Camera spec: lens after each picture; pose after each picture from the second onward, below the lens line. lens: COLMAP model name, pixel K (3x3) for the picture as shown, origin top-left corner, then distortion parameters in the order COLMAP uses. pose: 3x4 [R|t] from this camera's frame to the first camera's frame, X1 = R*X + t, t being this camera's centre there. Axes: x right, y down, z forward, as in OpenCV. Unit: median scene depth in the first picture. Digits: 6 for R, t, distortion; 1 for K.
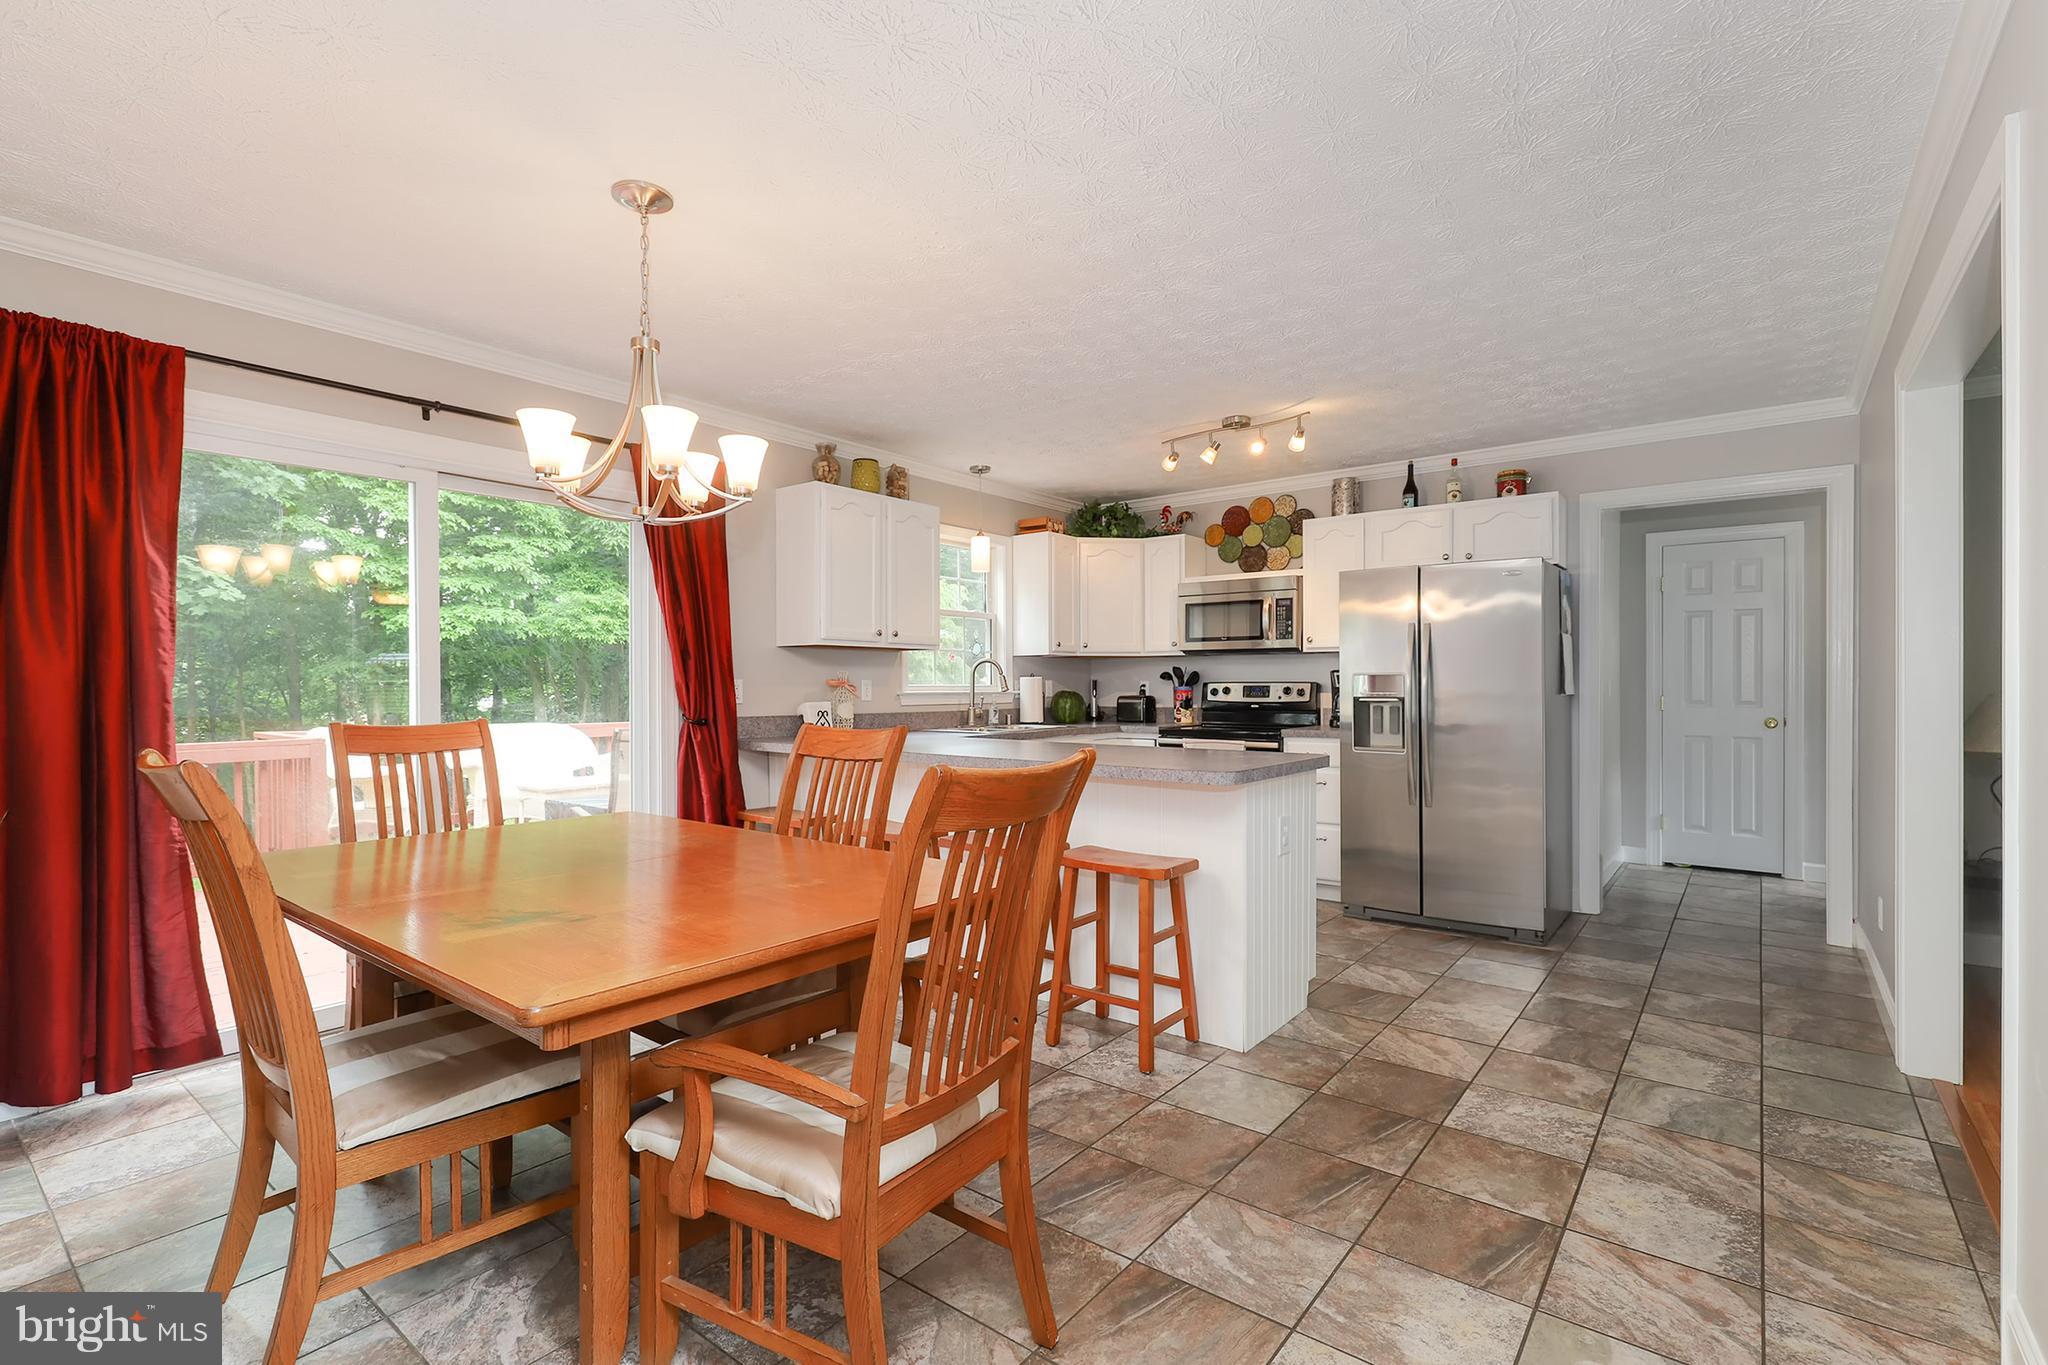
lens RADIAL K [[942.2, 0, 1024.0], [0, 942.2, 682.5], [0, 0, 1]] dist [-0.001083, -0.000133]
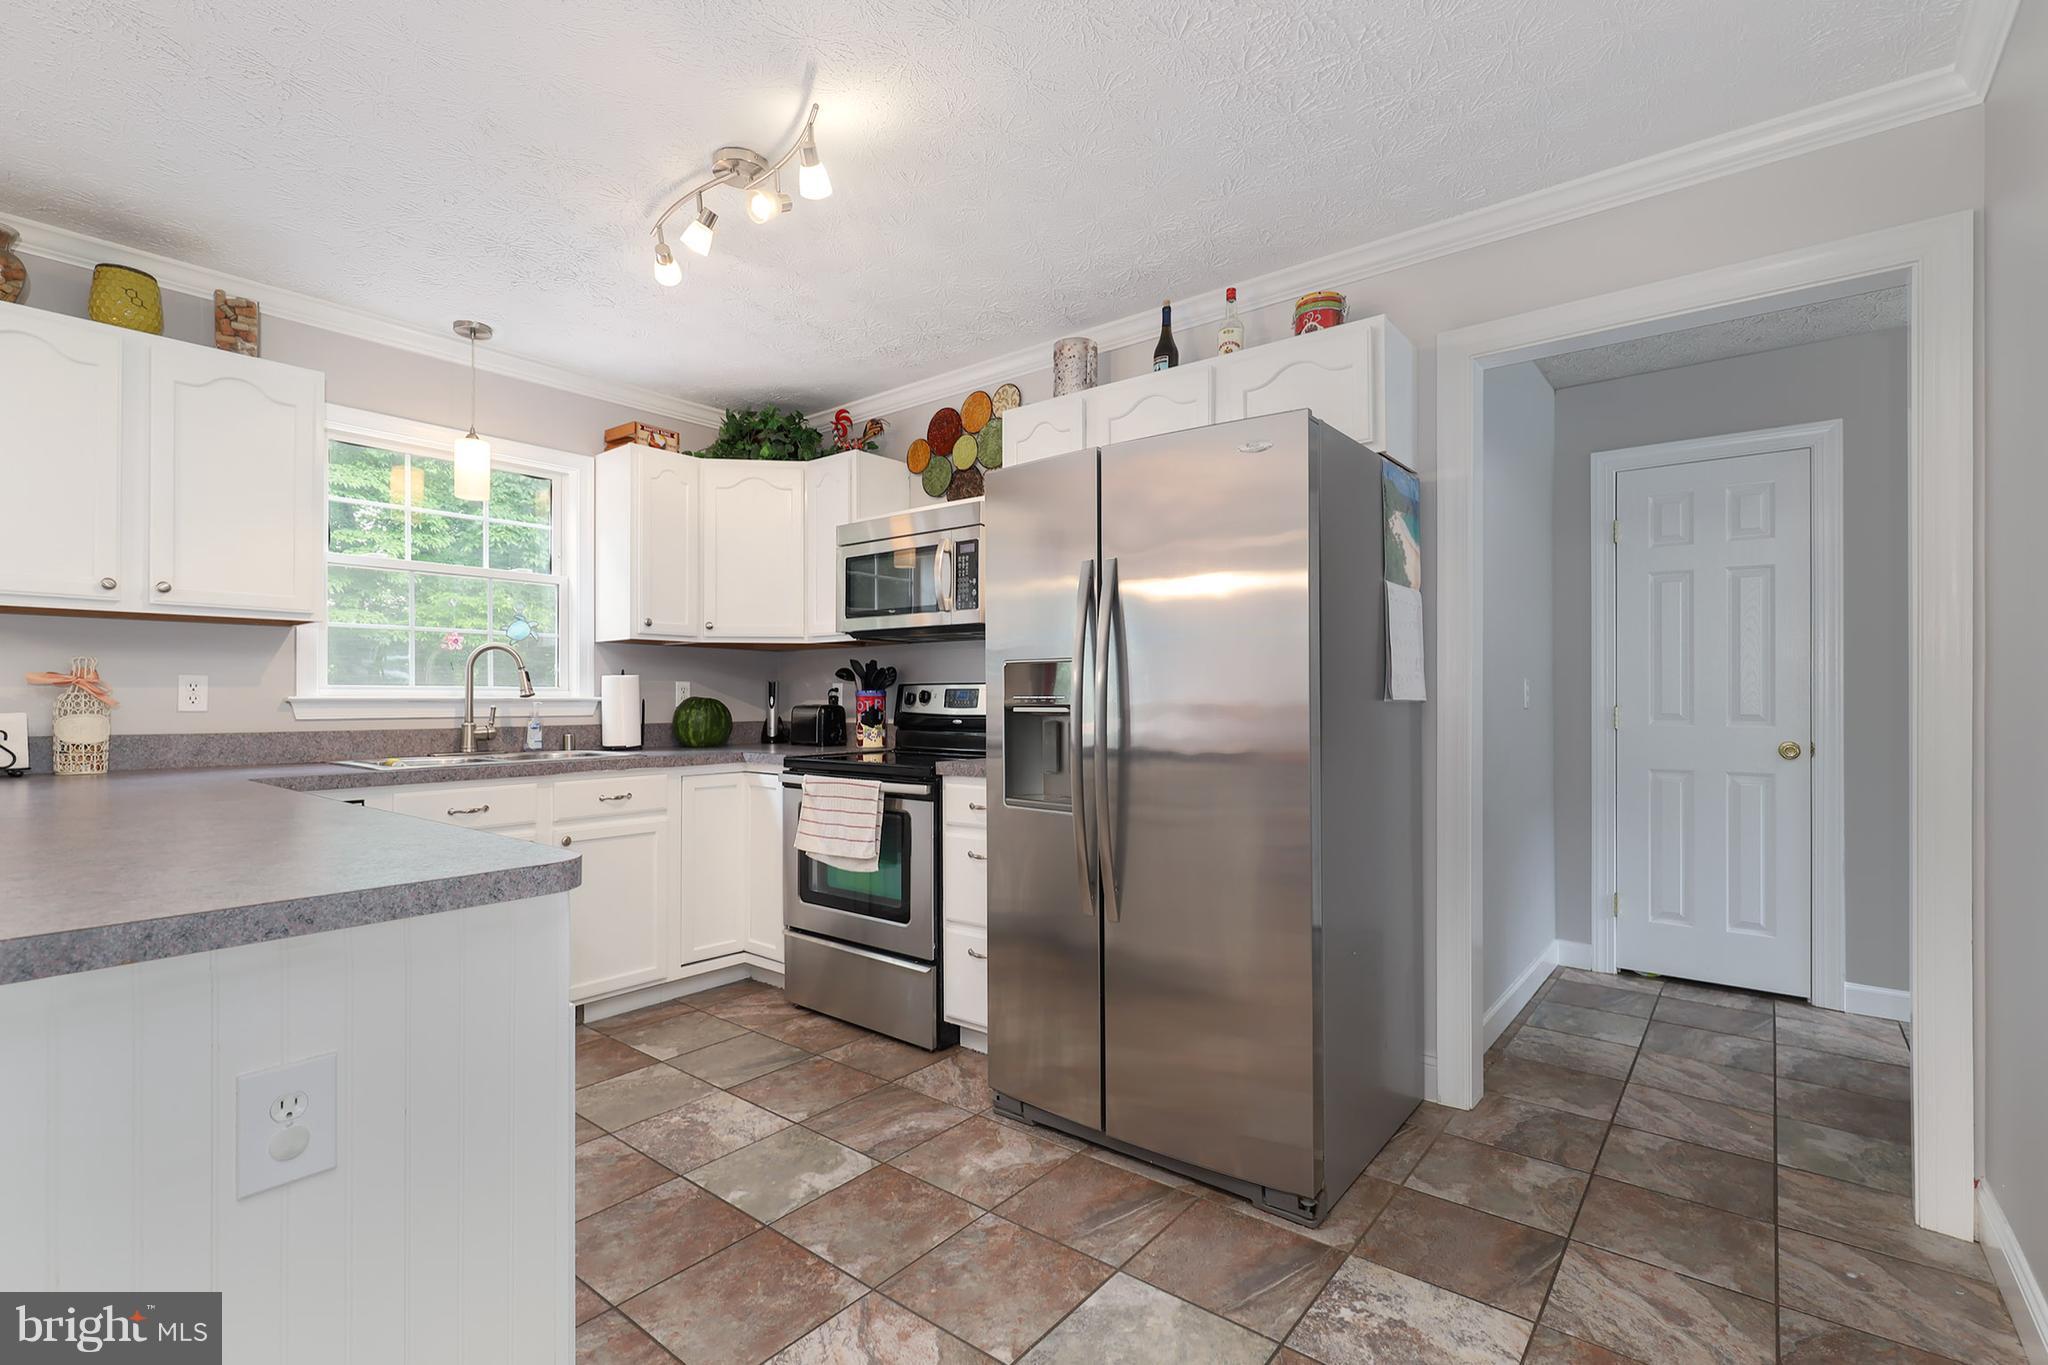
lens RADIAL K [[929.2, 0, 1031.6], [0, 929.2, 690.8], [0, 0, 1]] dist [0.000947, 0.000086]
pose [[0.999960, 0.000561, -0.008874, 0.315174], [-0.000605, 0.999987, -0.005038, 0.008230], [0.008871, 0.005043, 0.999948, 0.403047]]
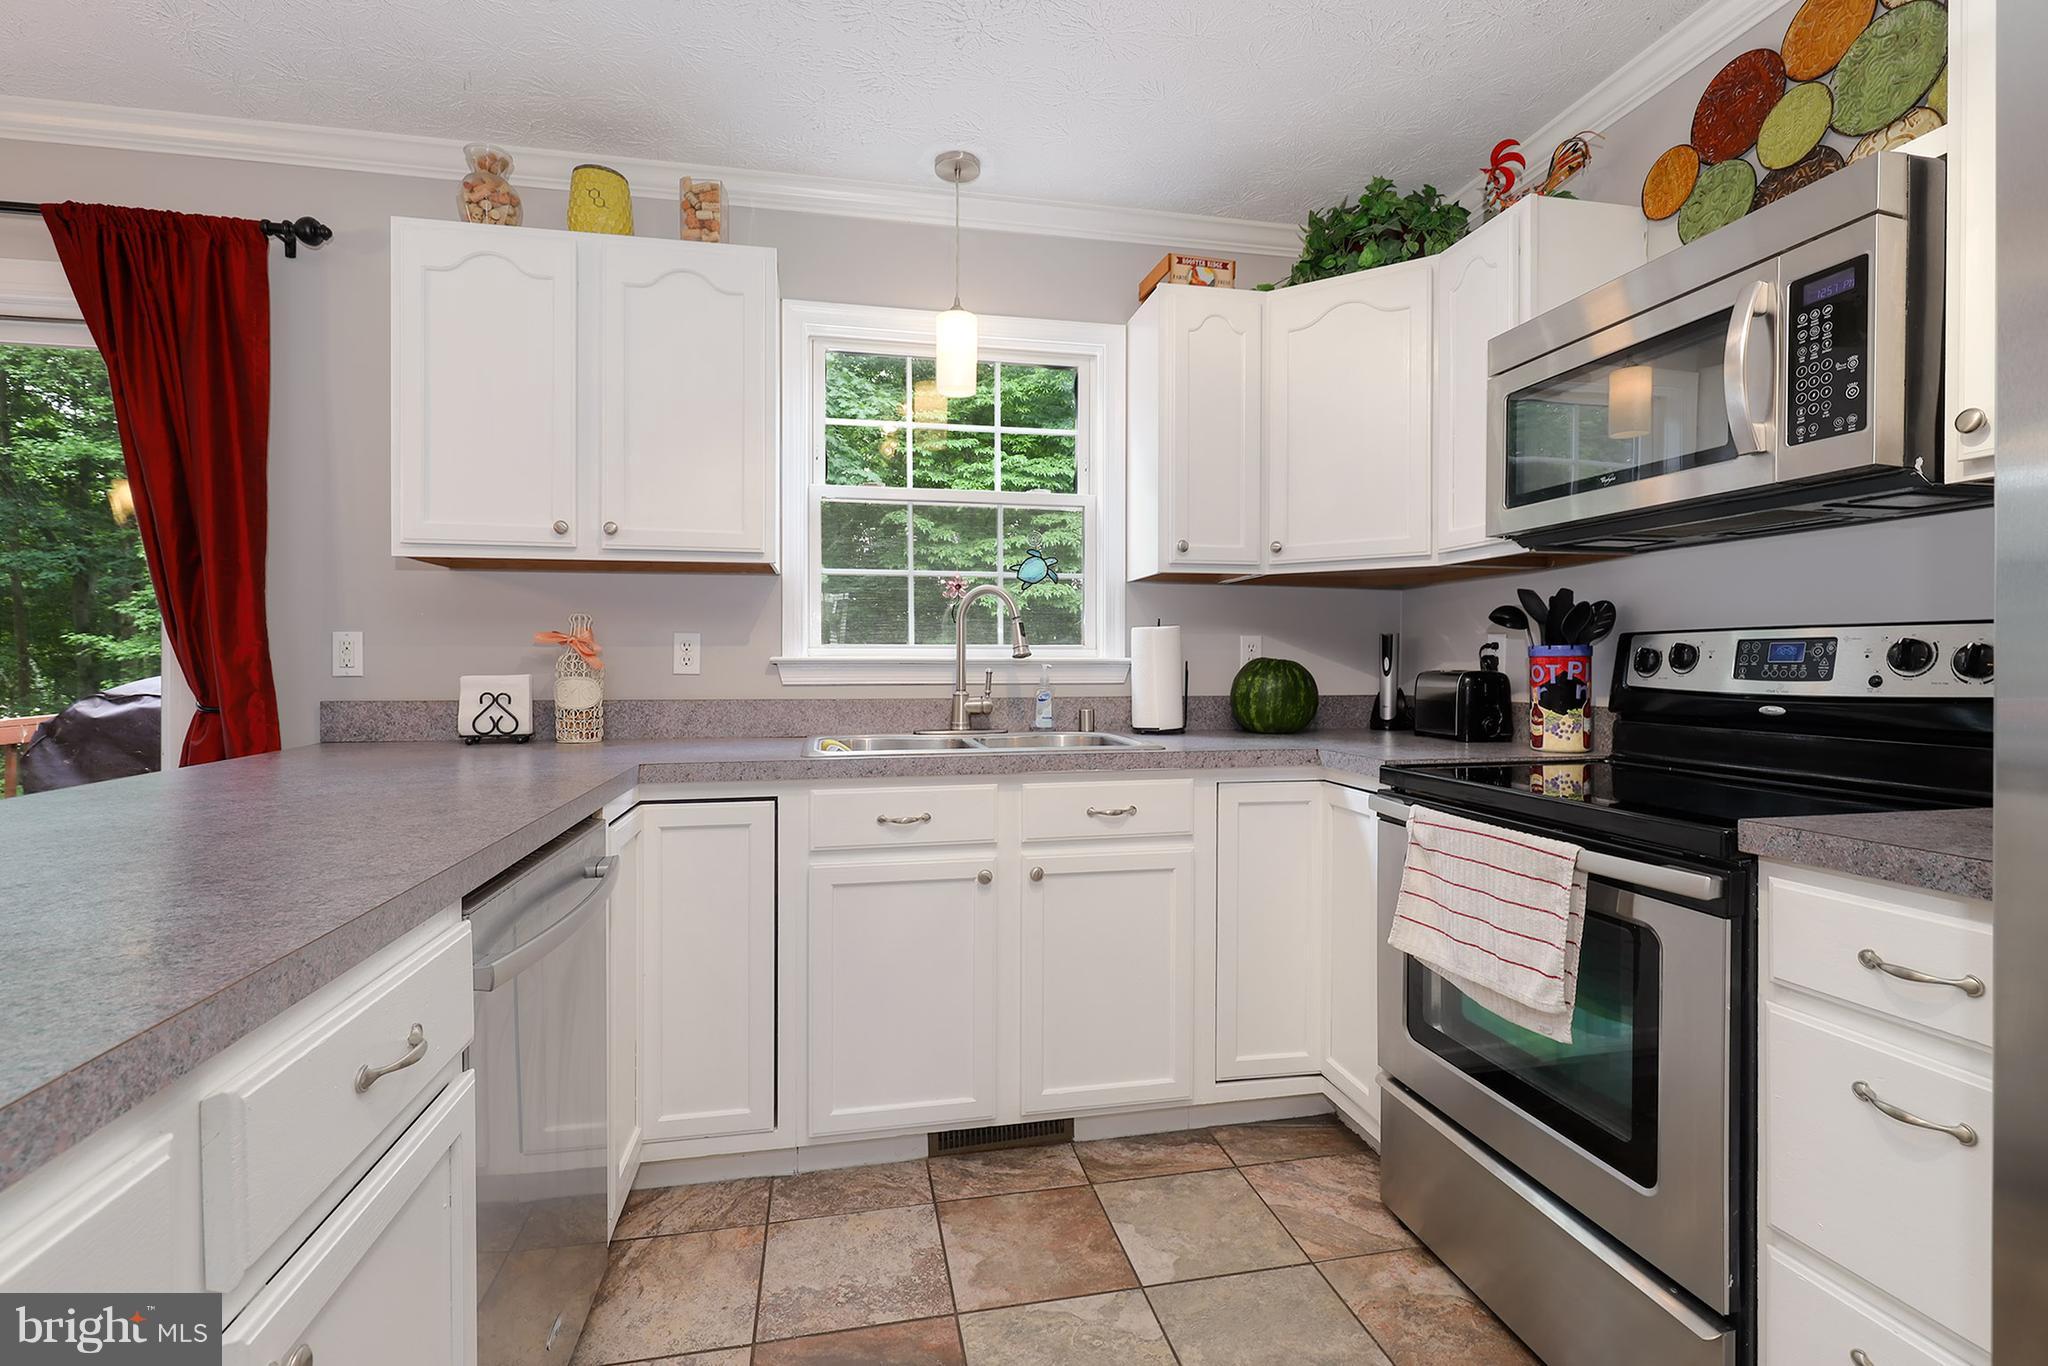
lens RADIAL K [[939.4, 0, 1023.7], [0, 939.4, 672.1], [0, 0, 1]] dist [0.000813, -0.000073]
pose [[0.760898, 0.008712, -0.648813, 0.270054], [0.000892, 0.999895, 0.014472, 0.009791], [0.648870, -0.011591, 0.760811, 0.669019]]
